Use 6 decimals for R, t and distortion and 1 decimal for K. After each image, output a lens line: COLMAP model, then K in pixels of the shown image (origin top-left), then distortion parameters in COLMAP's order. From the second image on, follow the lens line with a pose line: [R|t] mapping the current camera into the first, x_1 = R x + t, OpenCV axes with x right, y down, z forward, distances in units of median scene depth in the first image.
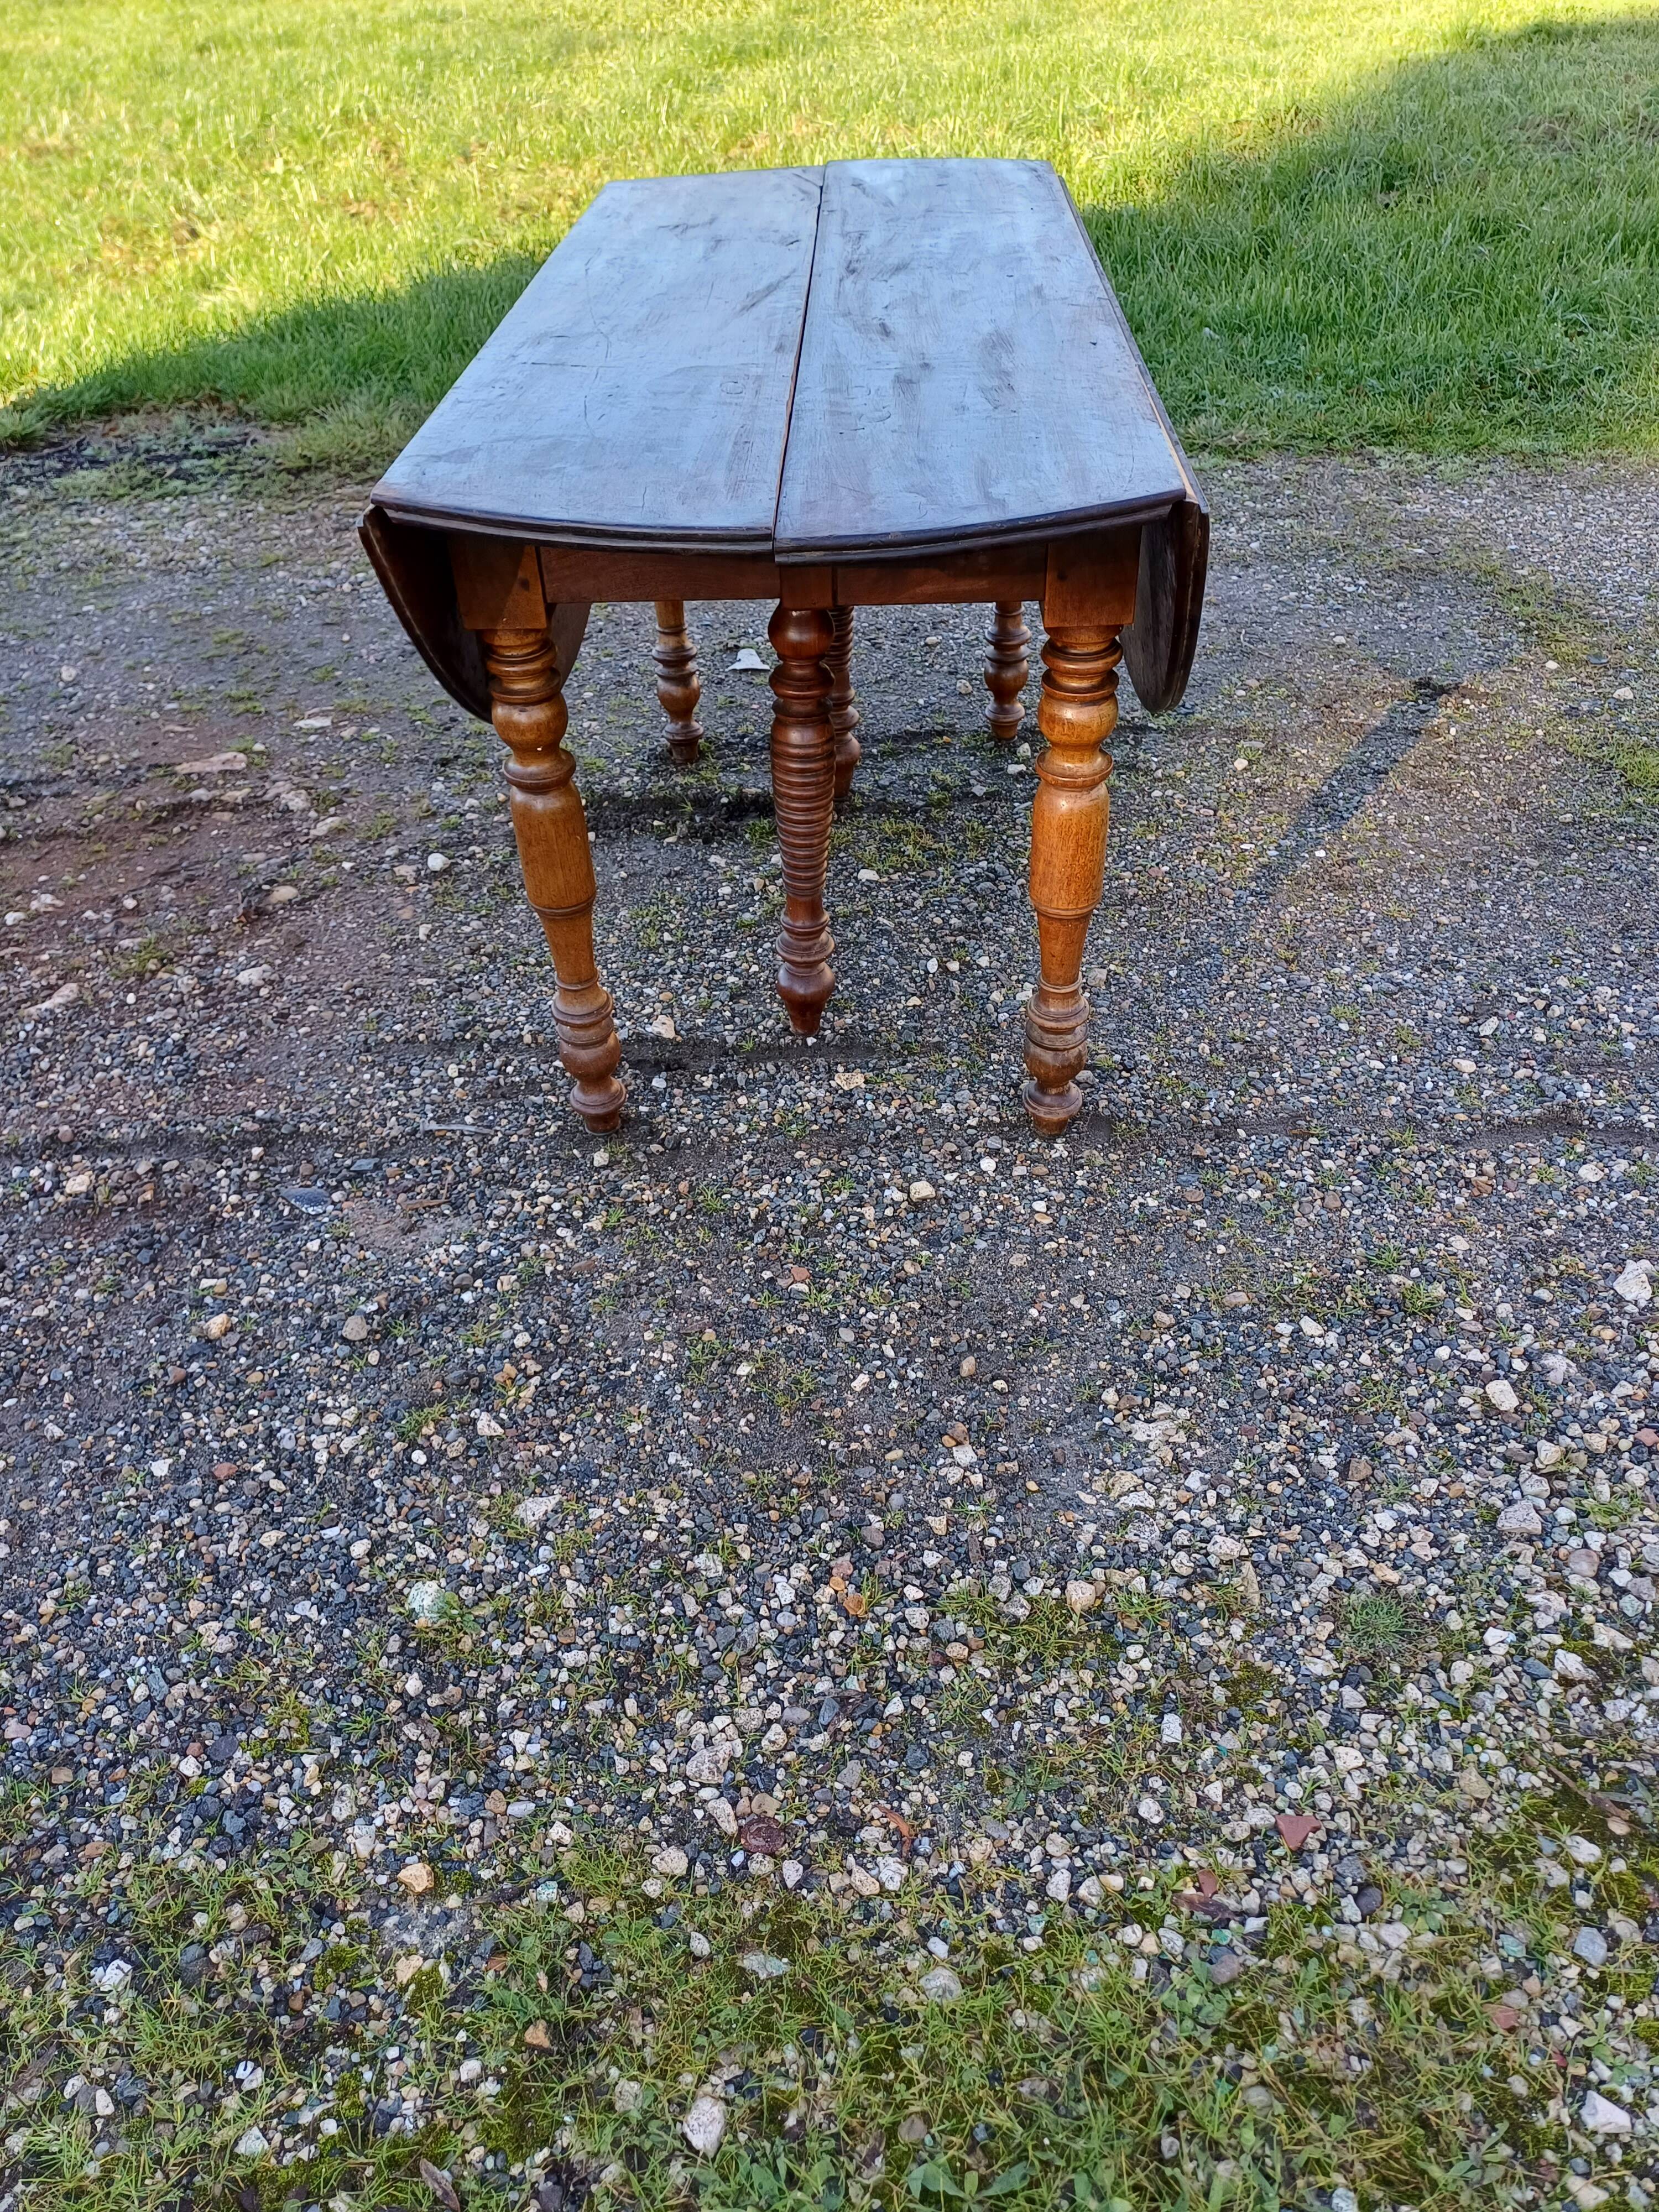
lens RADIAL K [[1629.7, 0, 827.9], [0, 1629.7, 1165.9], [0, 0, 1]] dist [0.075158, -0.079478]
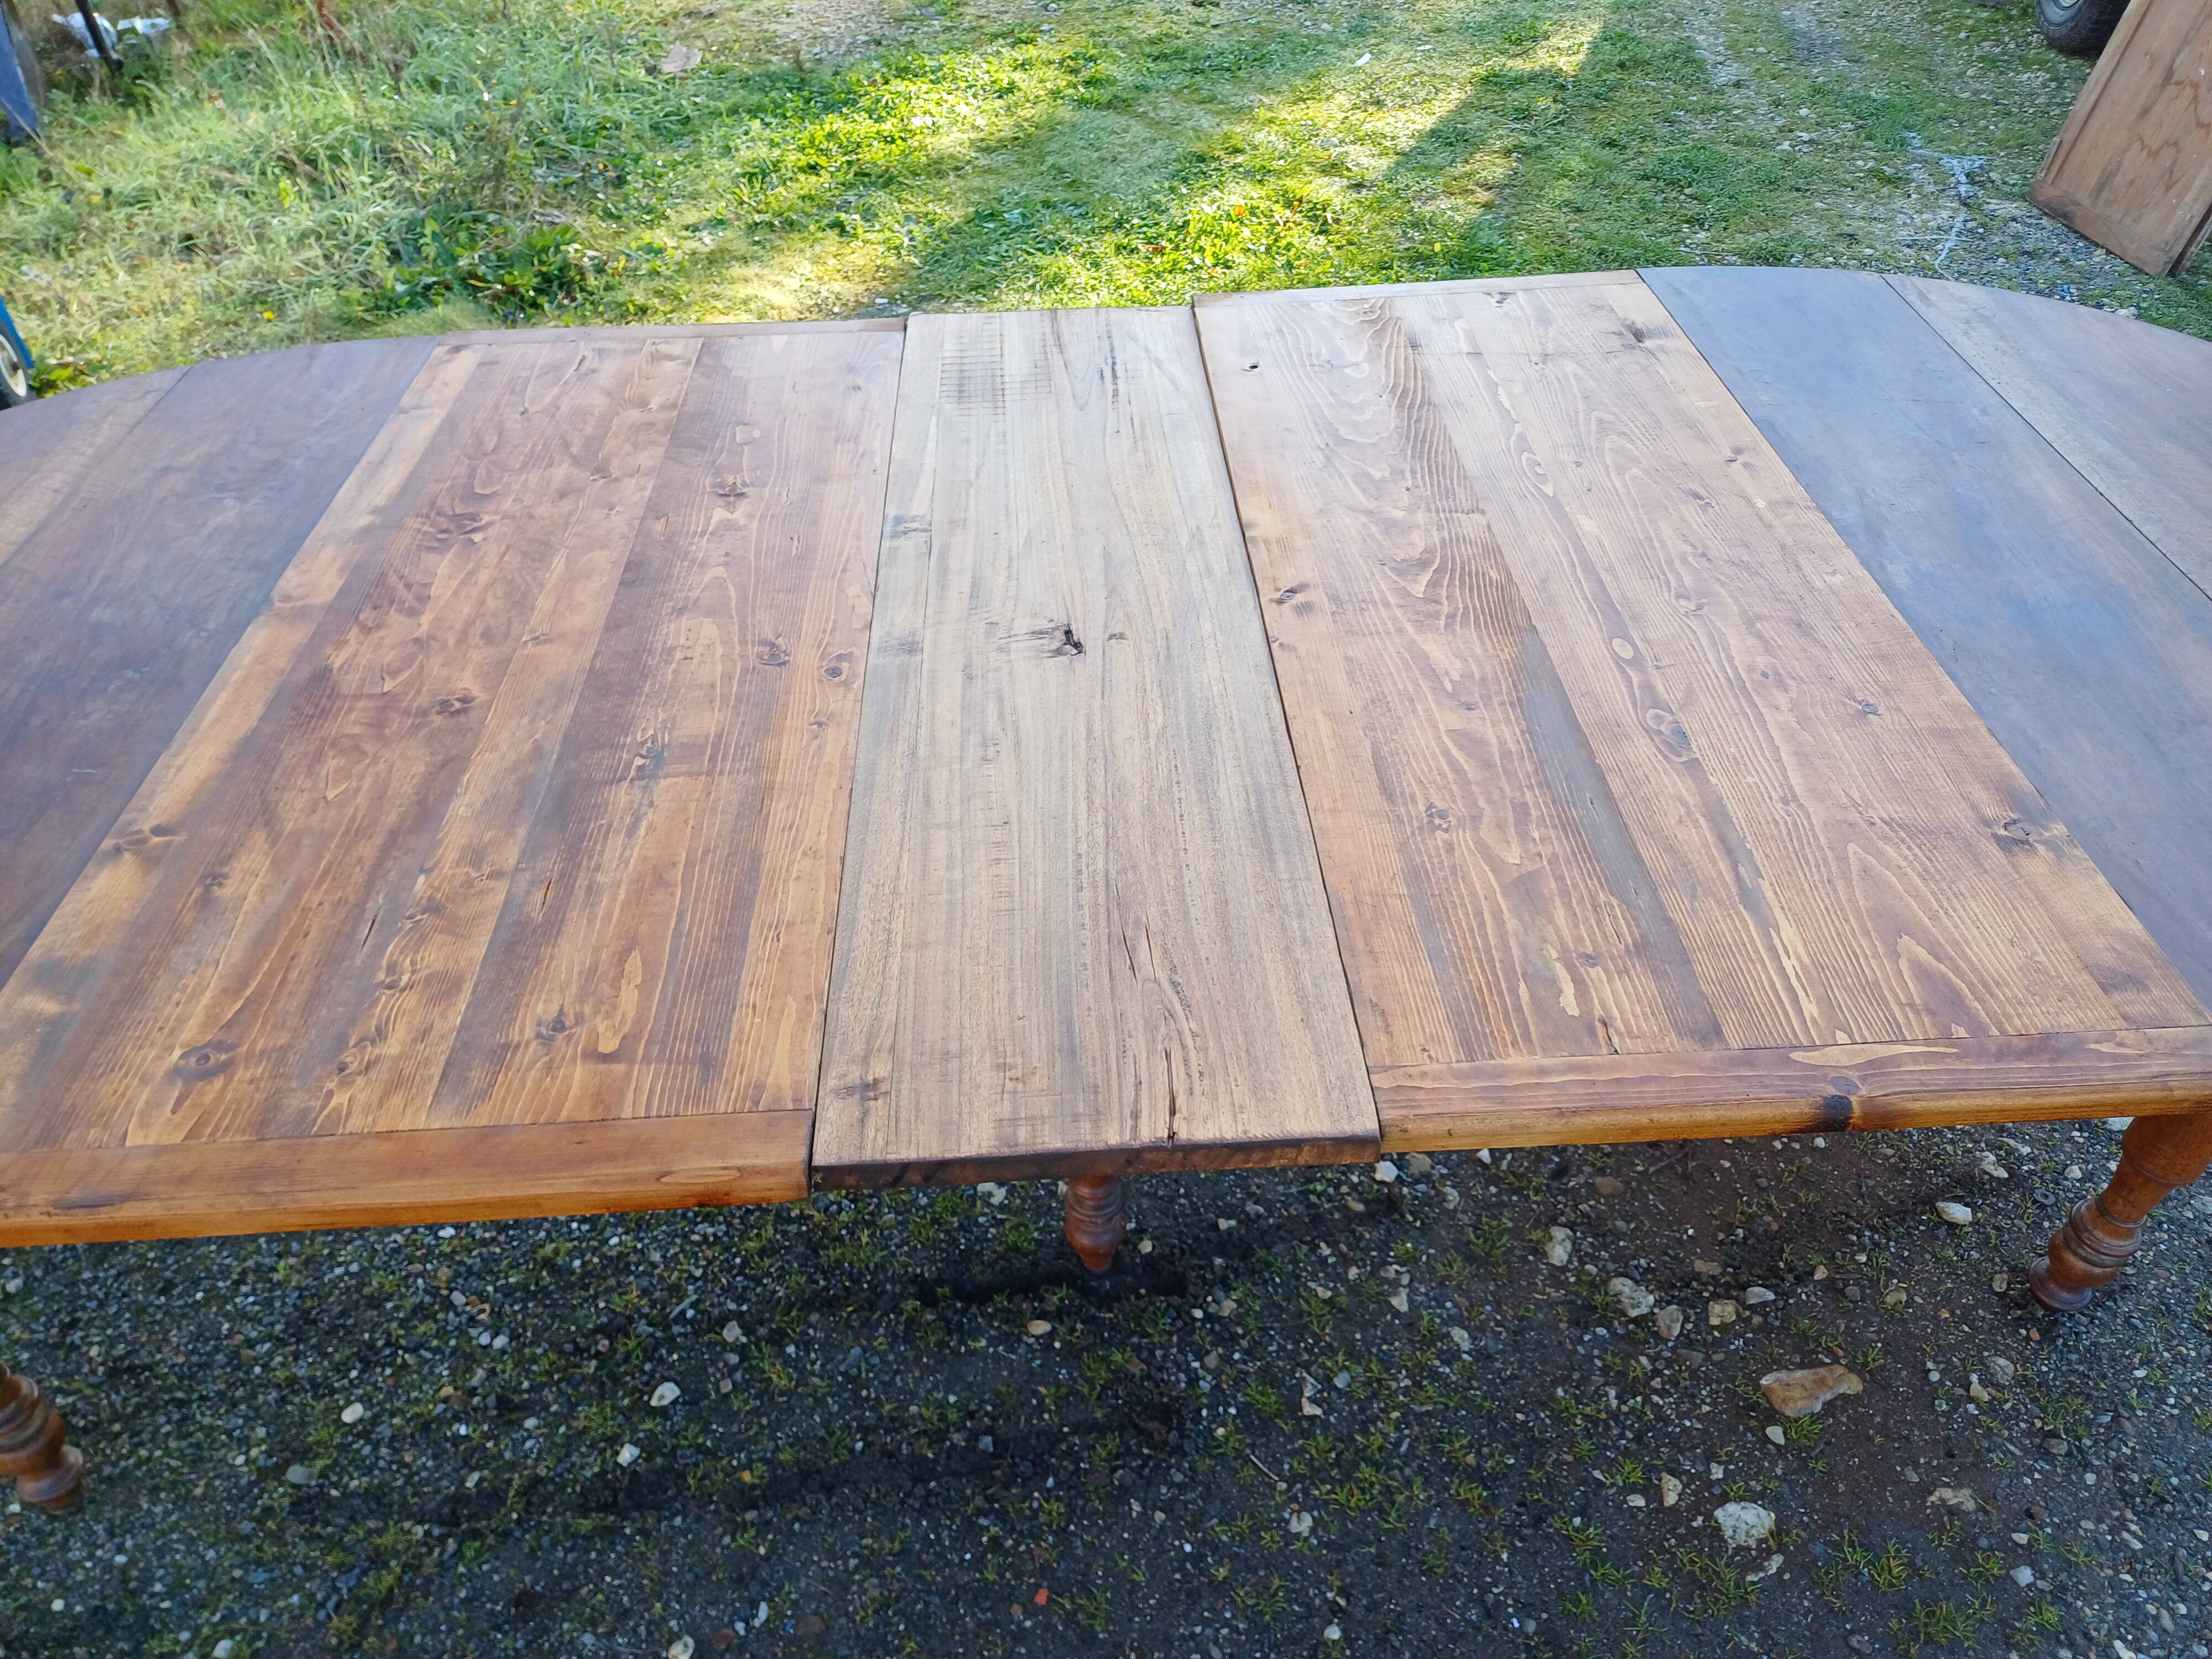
lens RADIAL K [[1629.7, 0, 1143.5], [0, 1629.7, 814.5], [0, 0, 1]] dist [0.075158, -0.079478]
pose [[-0.997437, 0.067164, -0.024669, -0.124254], [-0.011153, 0.194613, 0.980817, -1.348695], [0.070677, 0.978578, -0.193365, 1.214374]]
